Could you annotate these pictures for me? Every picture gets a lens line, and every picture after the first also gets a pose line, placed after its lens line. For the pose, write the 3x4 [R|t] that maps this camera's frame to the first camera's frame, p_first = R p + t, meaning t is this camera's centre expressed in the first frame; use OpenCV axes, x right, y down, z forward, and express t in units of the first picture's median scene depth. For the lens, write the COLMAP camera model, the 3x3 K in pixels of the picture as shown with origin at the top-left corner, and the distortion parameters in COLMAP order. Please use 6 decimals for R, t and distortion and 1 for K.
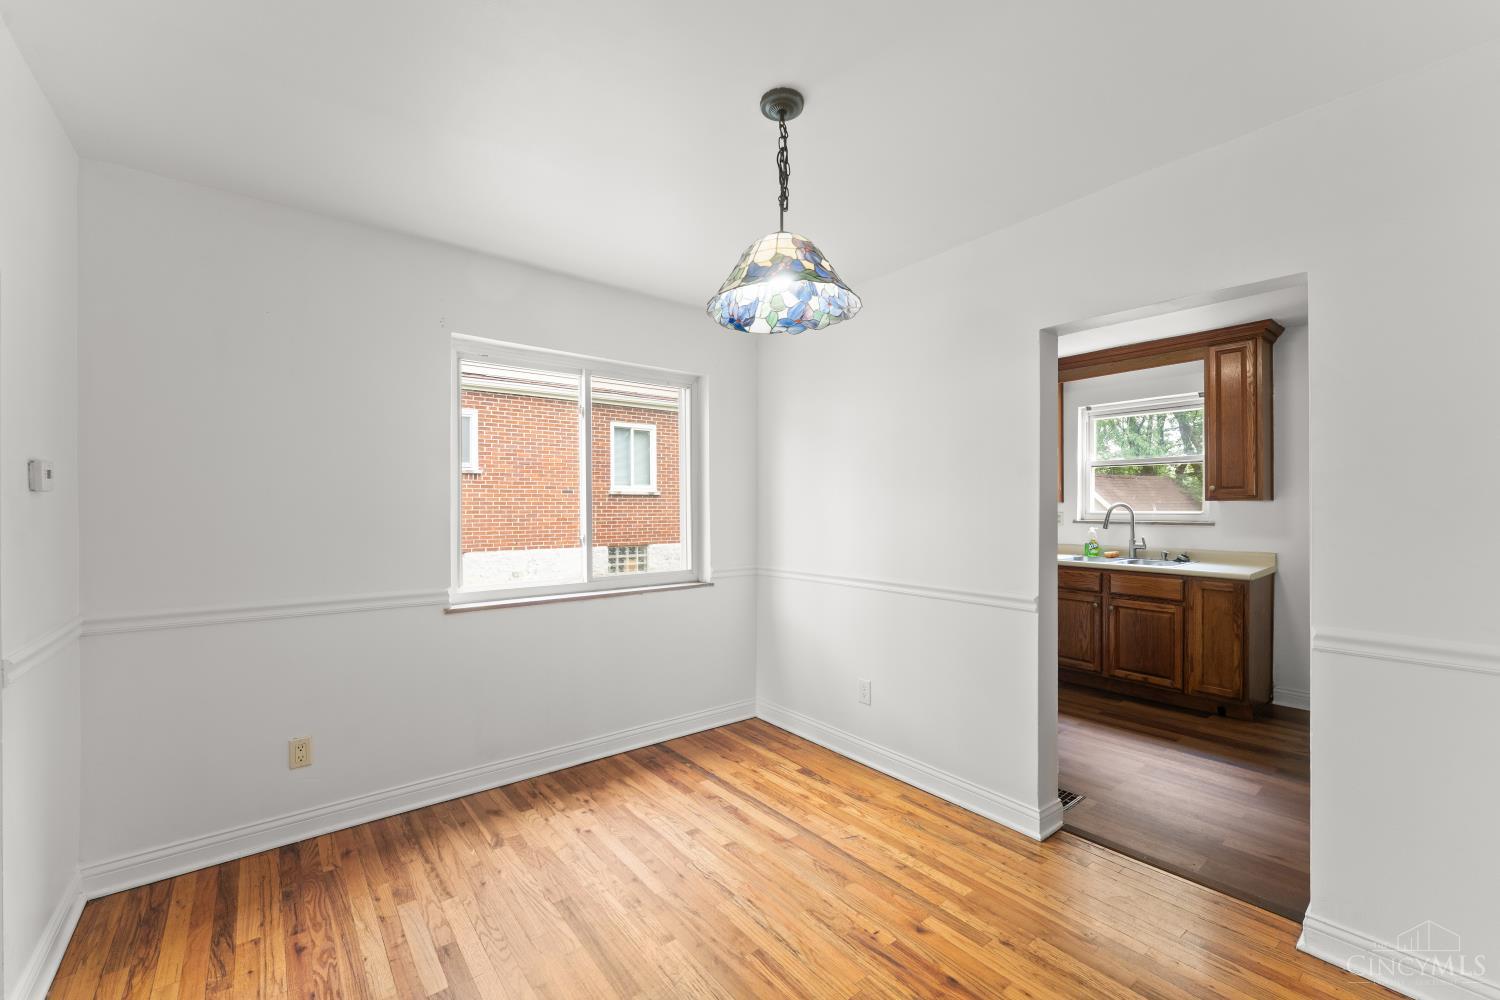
lens RADIAL K [[610.8, 0, 750.0], [0, 610.8, 500.0], [0, 0, 1]] dist [-0.001776, -0.000166]
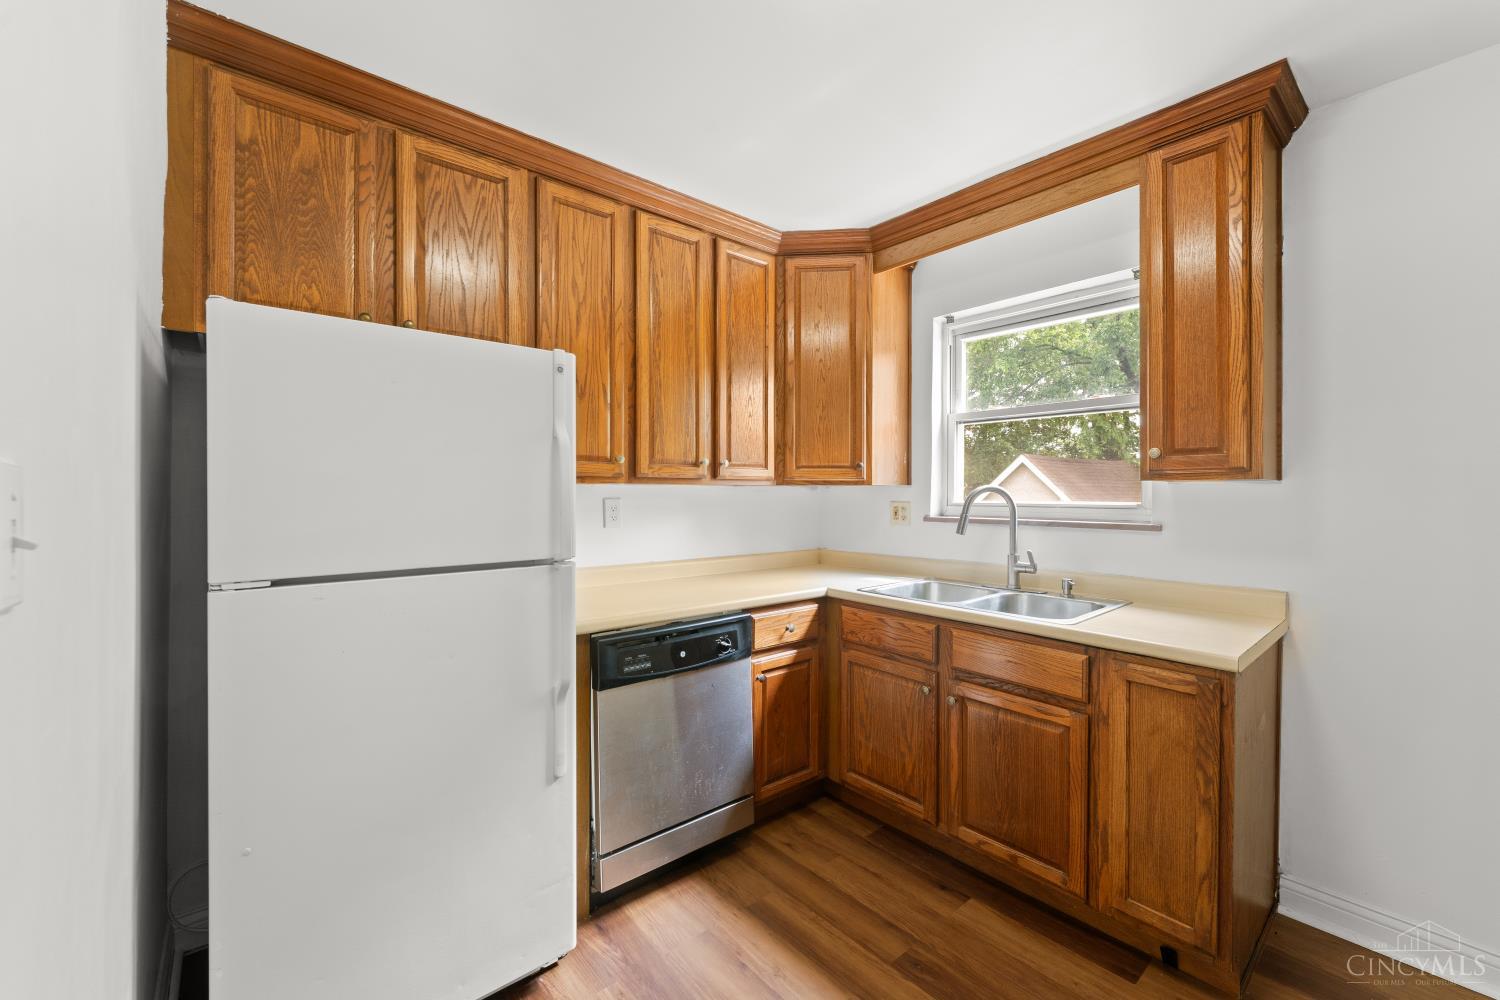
lens RADIAL K [[607.2, 0, 746.6], [0, 607.2, 485.5], [0, 0, 1]] dist [-0.000471, -0.000016]
pose [[0.999600, 0.005240, 0.027800, 0.433401], [-0.005224, 0.999986, -0.000653, 0.007608], [-0.027803, 0.000507, 0.999613, 0.544759]]
